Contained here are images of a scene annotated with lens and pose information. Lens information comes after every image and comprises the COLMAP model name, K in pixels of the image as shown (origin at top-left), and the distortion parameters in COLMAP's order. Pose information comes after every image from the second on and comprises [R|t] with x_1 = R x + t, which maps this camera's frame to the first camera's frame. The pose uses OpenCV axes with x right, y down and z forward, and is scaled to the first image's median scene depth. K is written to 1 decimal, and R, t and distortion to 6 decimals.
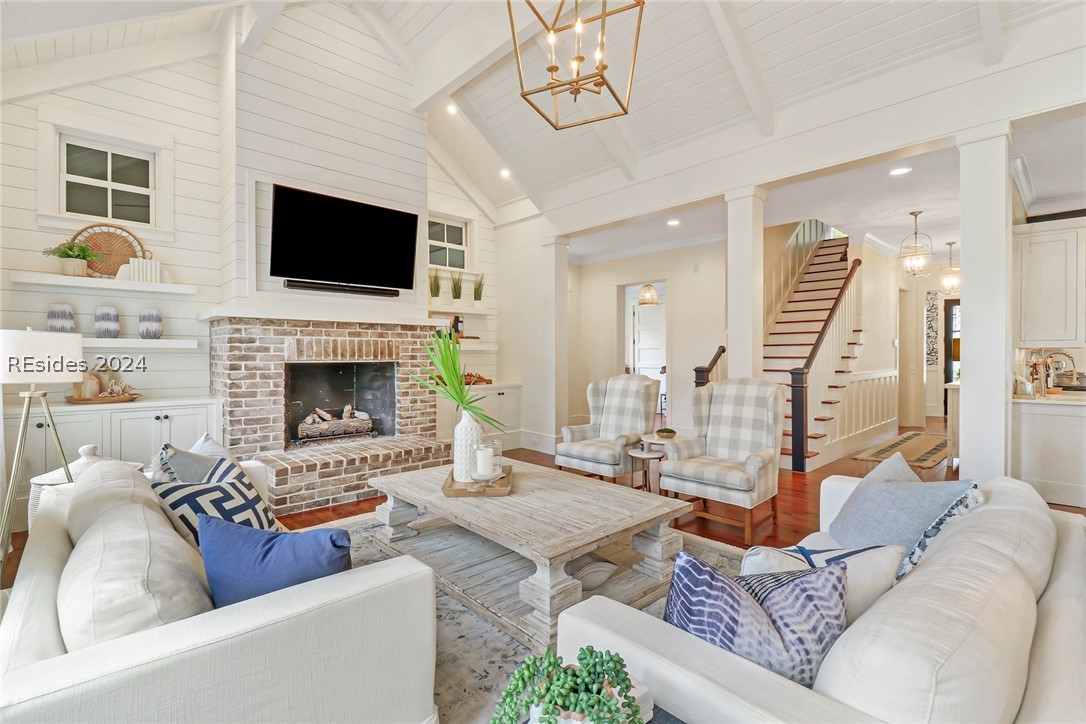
lens RADIAL K [[499.5, 0, 543.9], [0, 499.5, 359.4], [0, 0, 1]] dist [-0.002196, -0.000165]
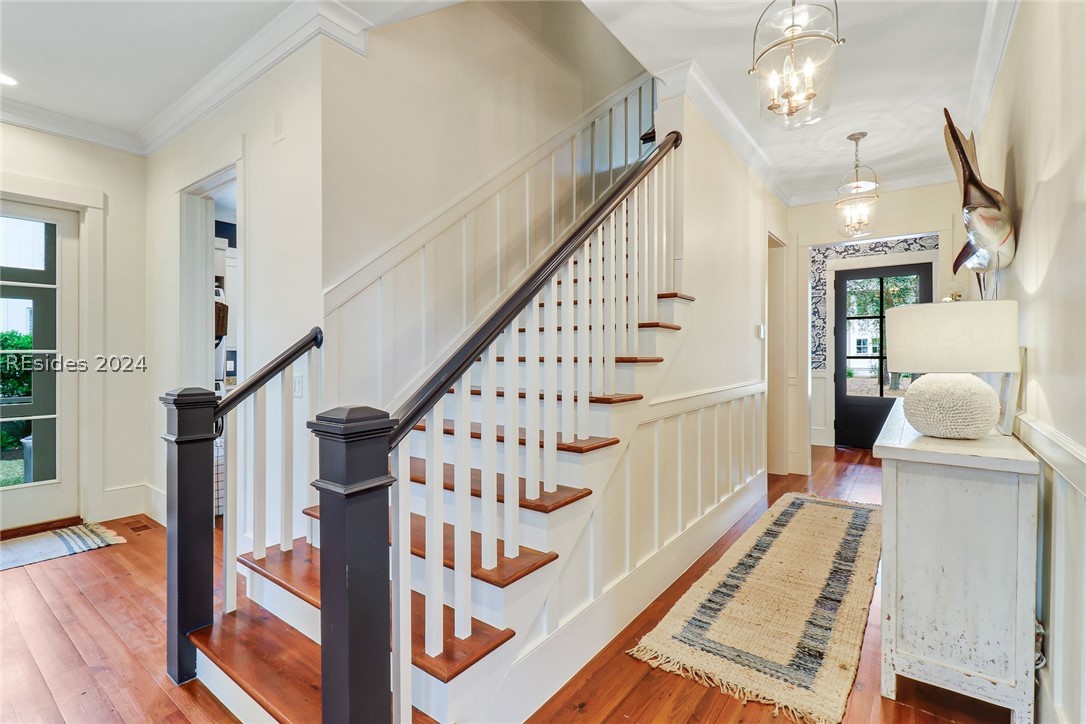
lens RADIAL K [[499.5, 0, 543.4], [0, 499.5, 358.0], [0, 0, 1]] dist [-0.002196, -0.000165]
pose [[0.985718, -0.002292, 0.168387, 0.367629], [0.002321, 0.999997, 0.000026, -0.005142], [-0.168387, 0.000365, 0.985721, 0.490627]]
